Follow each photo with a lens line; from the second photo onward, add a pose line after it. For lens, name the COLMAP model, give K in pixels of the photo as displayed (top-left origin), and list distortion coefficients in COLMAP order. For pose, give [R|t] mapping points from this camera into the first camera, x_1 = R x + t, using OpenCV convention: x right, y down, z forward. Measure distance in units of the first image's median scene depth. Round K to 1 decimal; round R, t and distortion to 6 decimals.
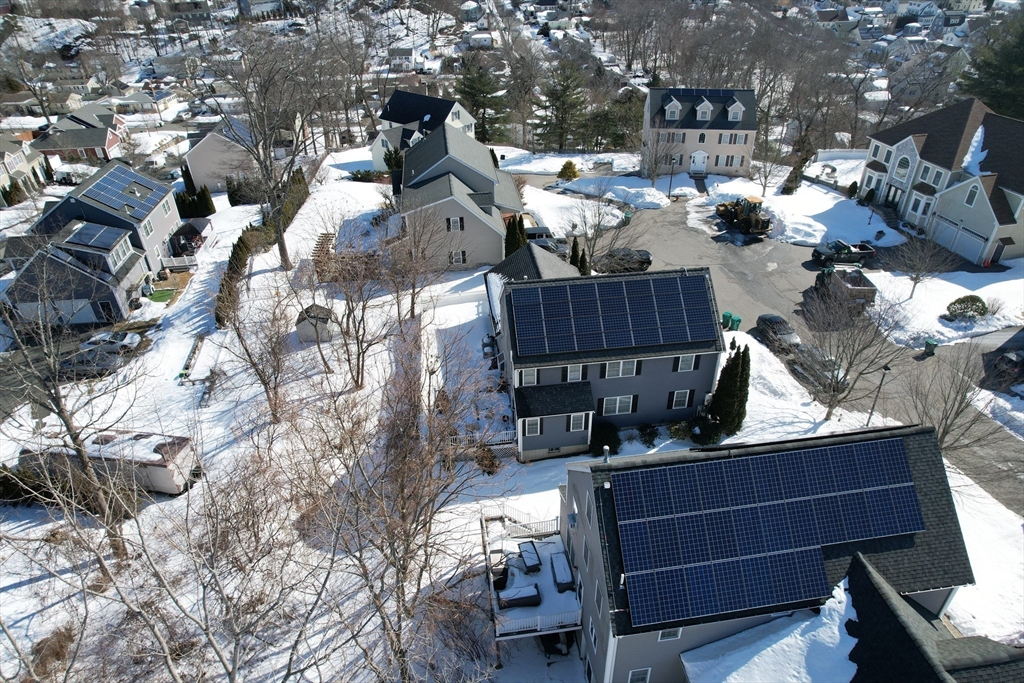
lens RADIAL K [[657.4, 0, 514.4], [0, 657.4, 343.8], [0, 0, 1]] dist [-0.084297, 0.076332]
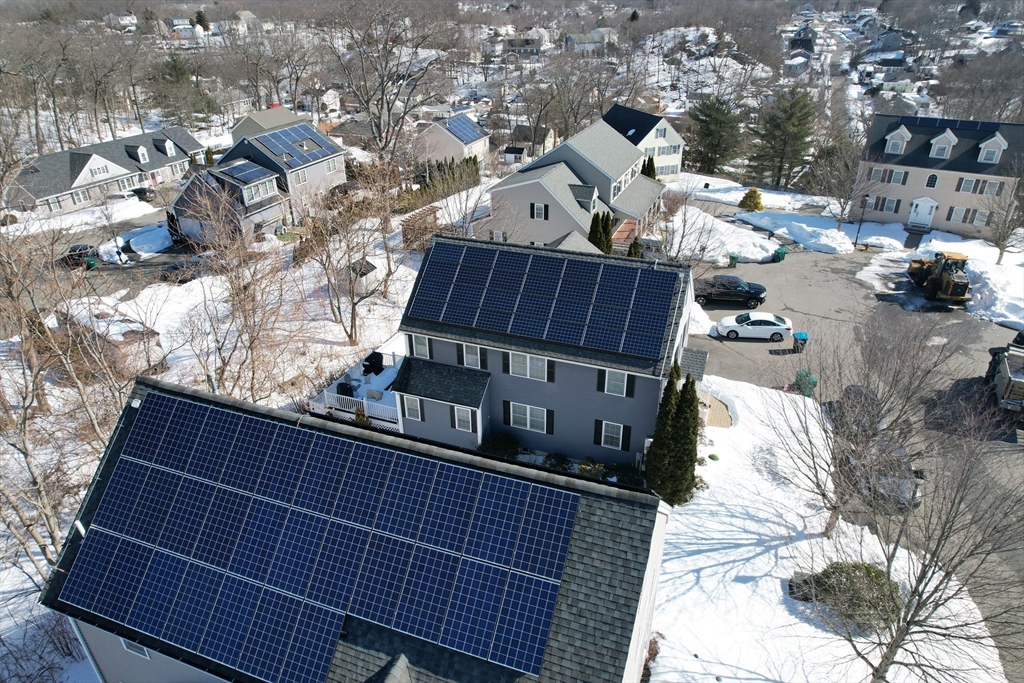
lens RADIAL K [[657.4, 0, 514.4], [0, 657.4, 343.8], [0, 0, 1]] dist [-0.084297, 0.076332]
pose [[0.876980, 0.233397, -0.420038, 0.256026], [-0.267012, 0.963439, -0.022141, 0.018625], [0.399514, 0.131573, 0.907236, 0.165645]]
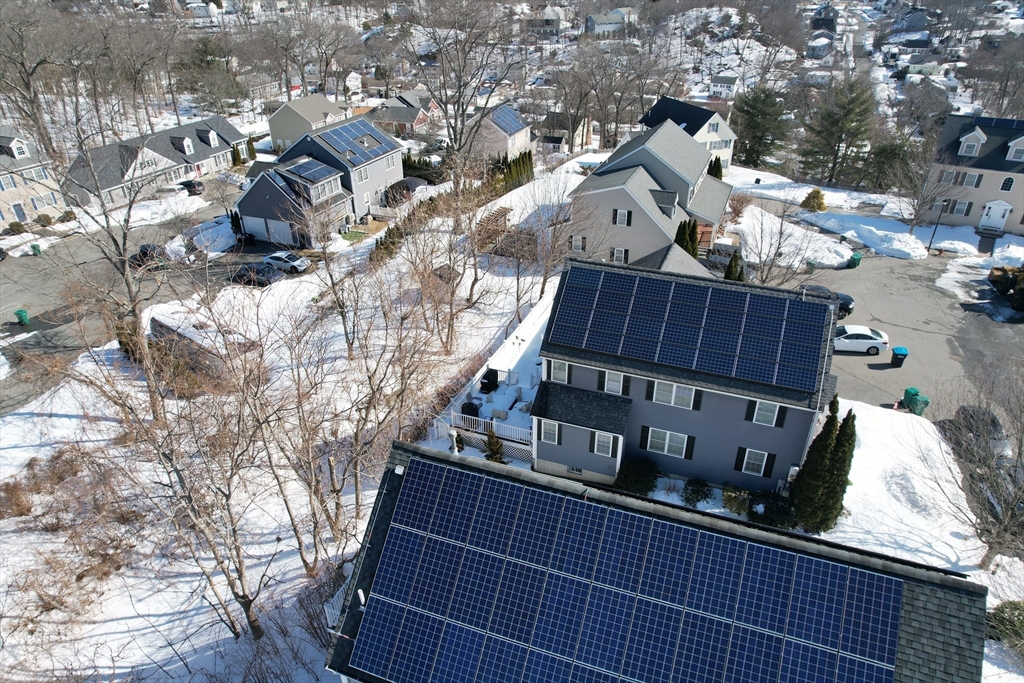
lens RADIAL K [[657.4, 0, 514.4], [0, 657.4, 343.8], [0, 0, 1]] dist [-0.084297, 0.076332]
pose [[0.874124, 0.250732, -0.415982, 0.168050], [-0.271239, 0.962459, 0.010150, 0.012968], [0.402910, 0.103958, 0.909316, 0.122028]]
